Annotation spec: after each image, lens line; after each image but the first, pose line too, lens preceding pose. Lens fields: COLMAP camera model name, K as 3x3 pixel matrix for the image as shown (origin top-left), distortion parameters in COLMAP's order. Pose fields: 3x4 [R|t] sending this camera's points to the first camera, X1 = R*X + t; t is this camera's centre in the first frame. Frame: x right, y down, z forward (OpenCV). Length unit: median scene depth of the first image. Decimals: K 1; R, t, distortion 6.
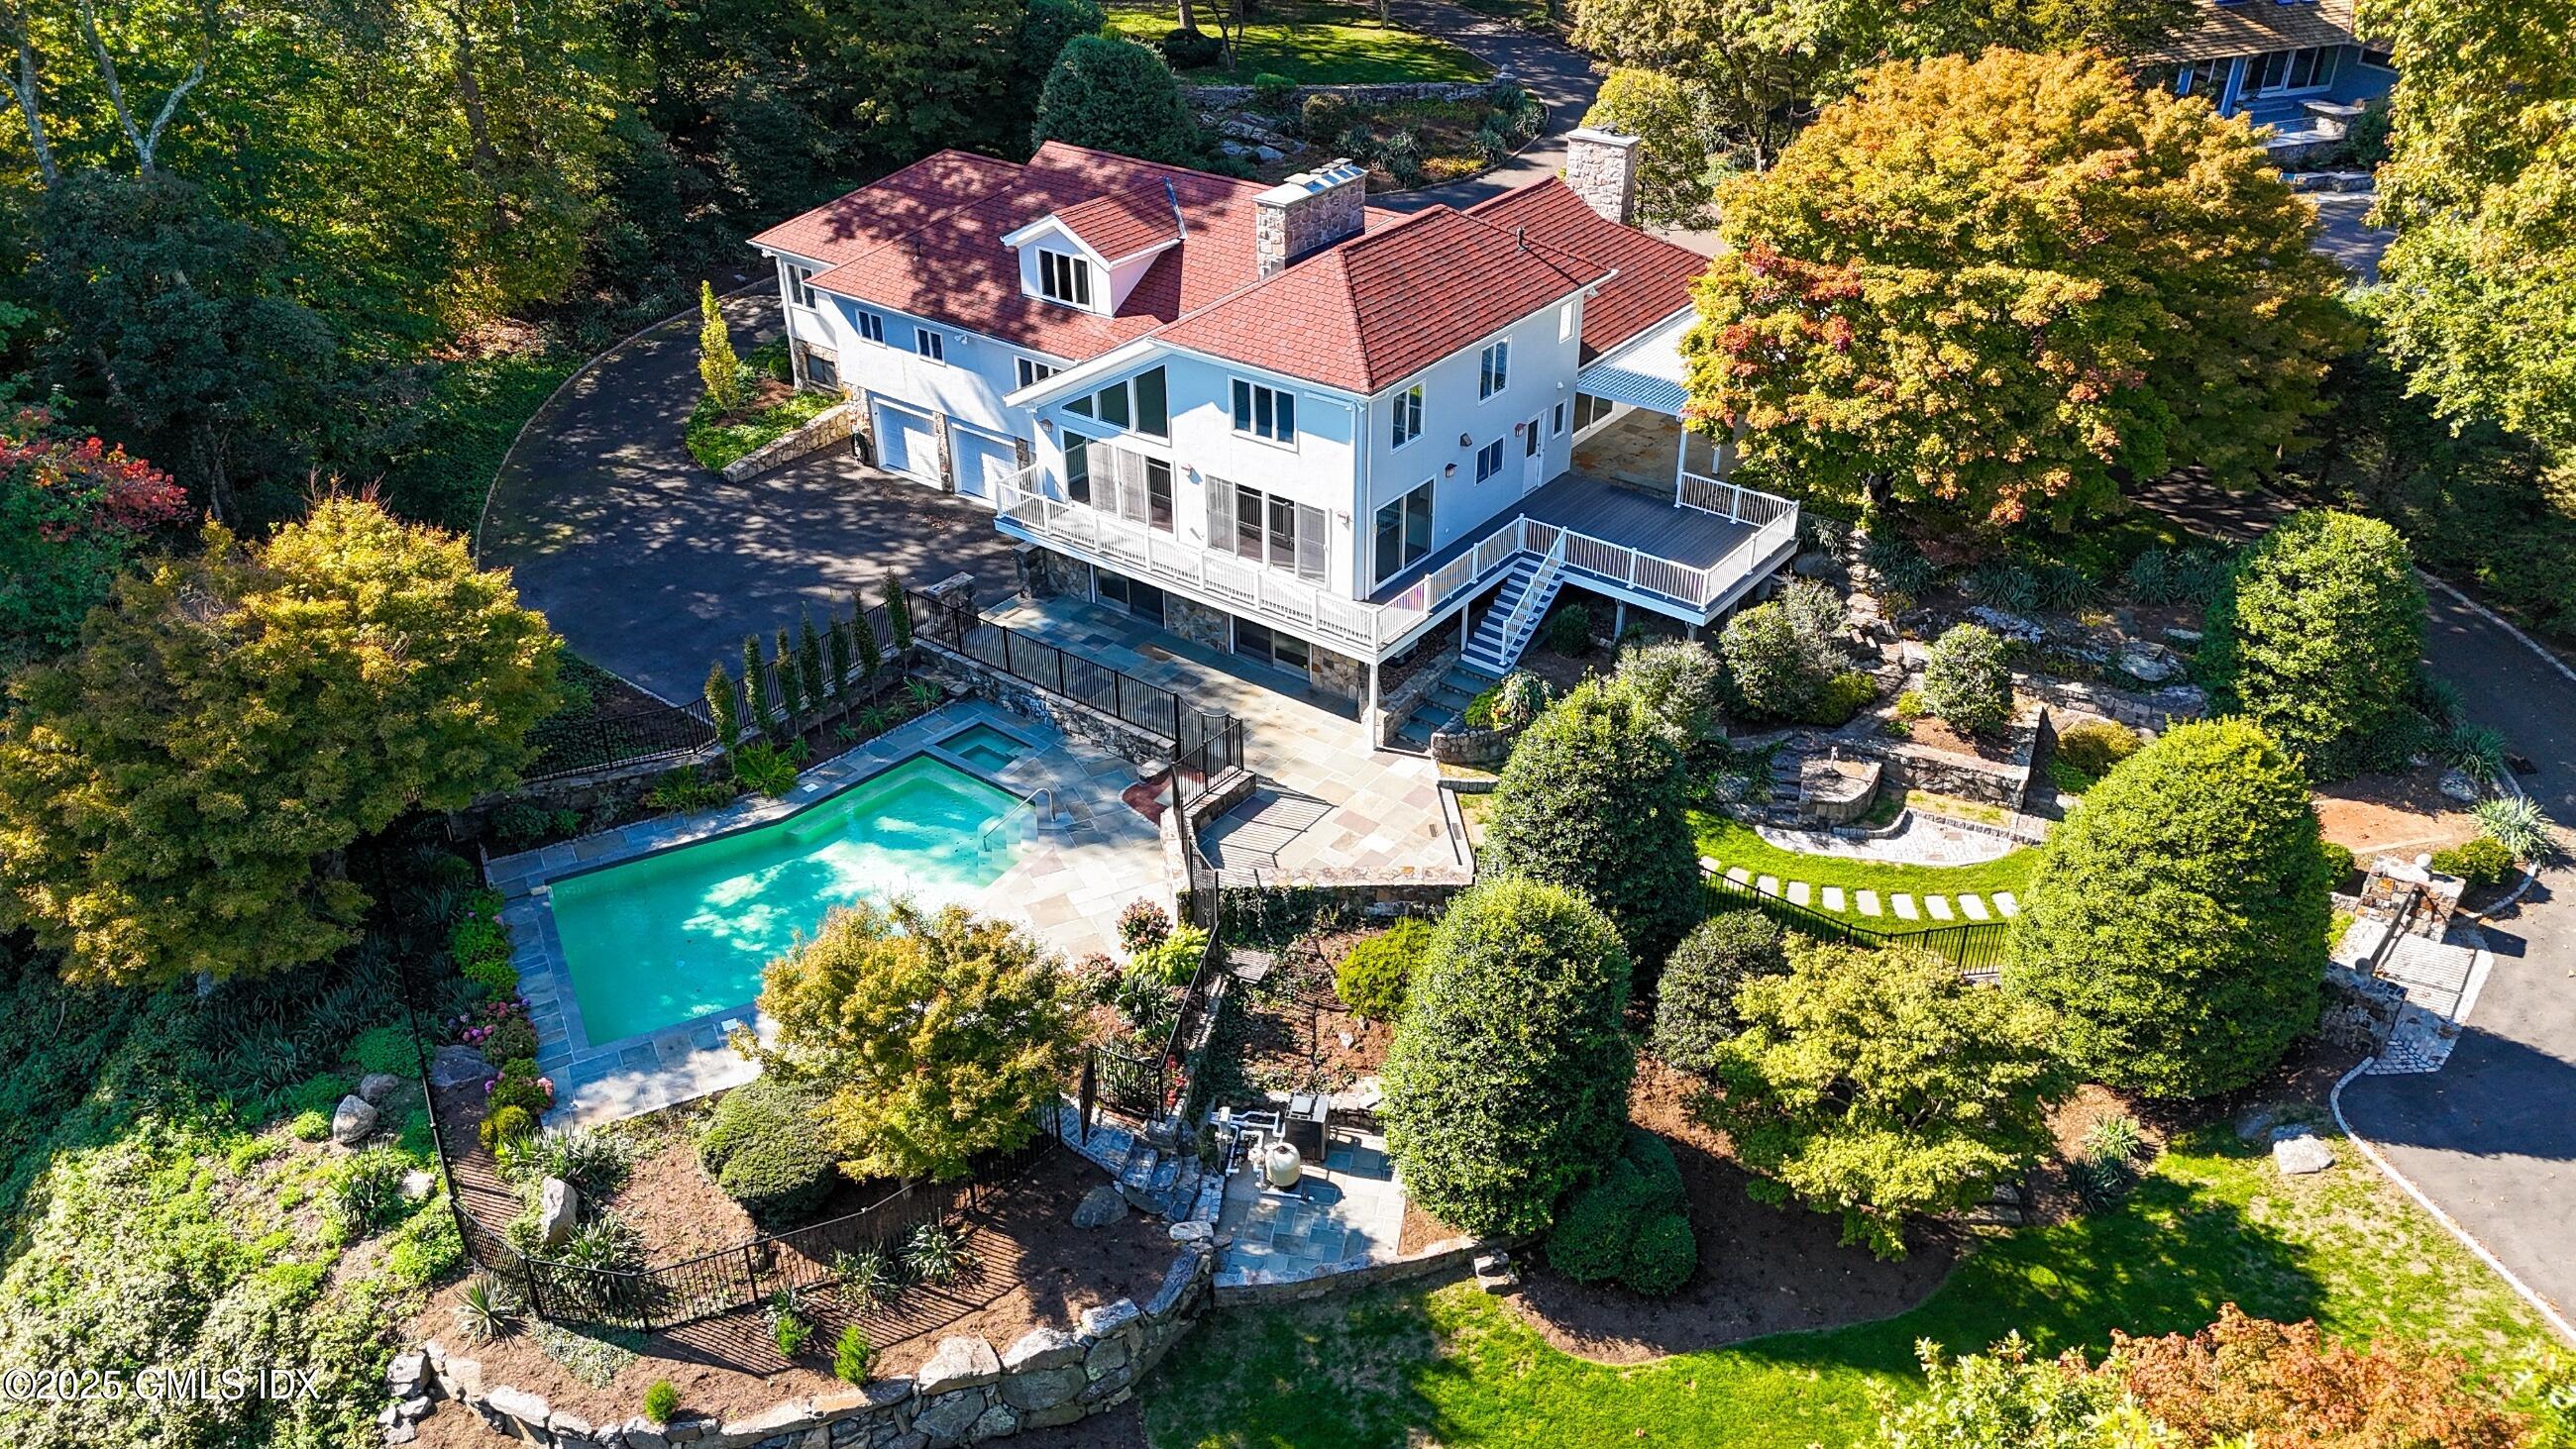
lens RADIAL K [[1846.0, 0, 1279.9], [0, 1846.0, 735.0], [0, 0, 1]] dist [0.027438, -0.001306]
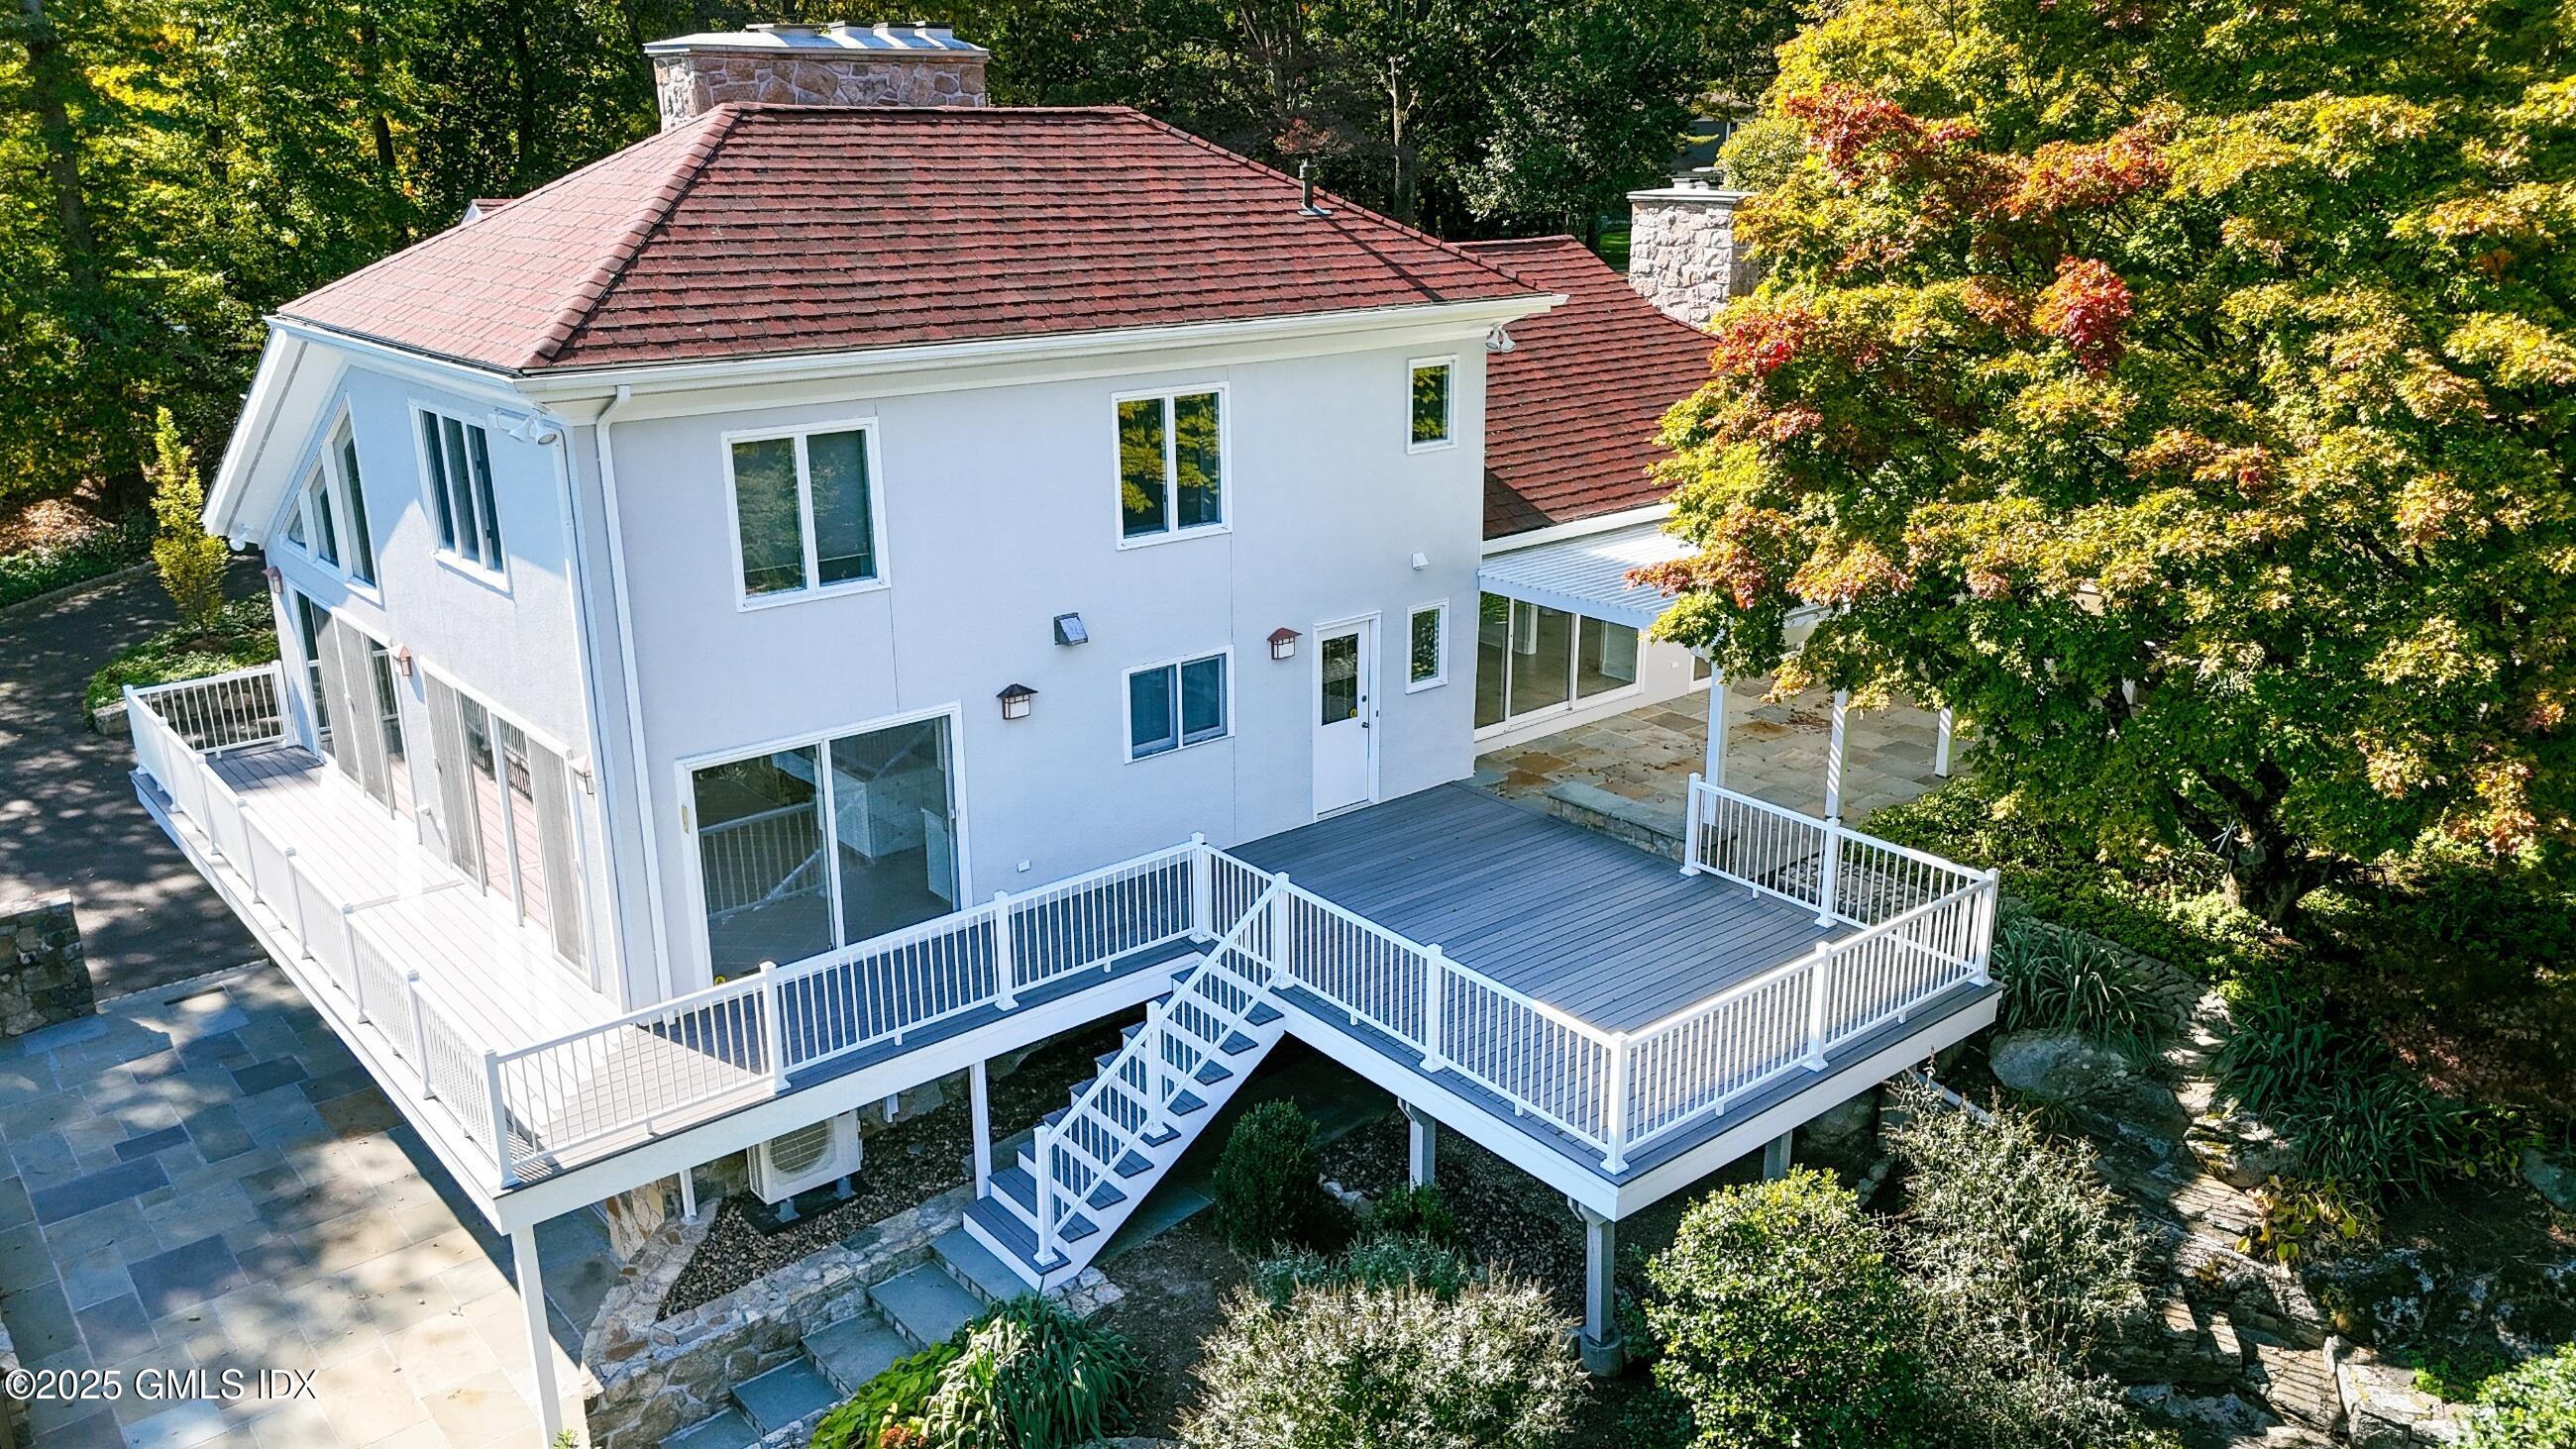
lens RADIAL K [[1846.0, 0, 1292.4], [0, 1846.0, 702.6], [0, 0, 1]] dist [0.027438, -0.001306]
pose [[0.976111, 0.069156, -0.205974, 0.235964], [-0.118843, 0.963550, -0.239684, -0.062325], [0.181891, 0.258436, 0.948750, 0.683242]]
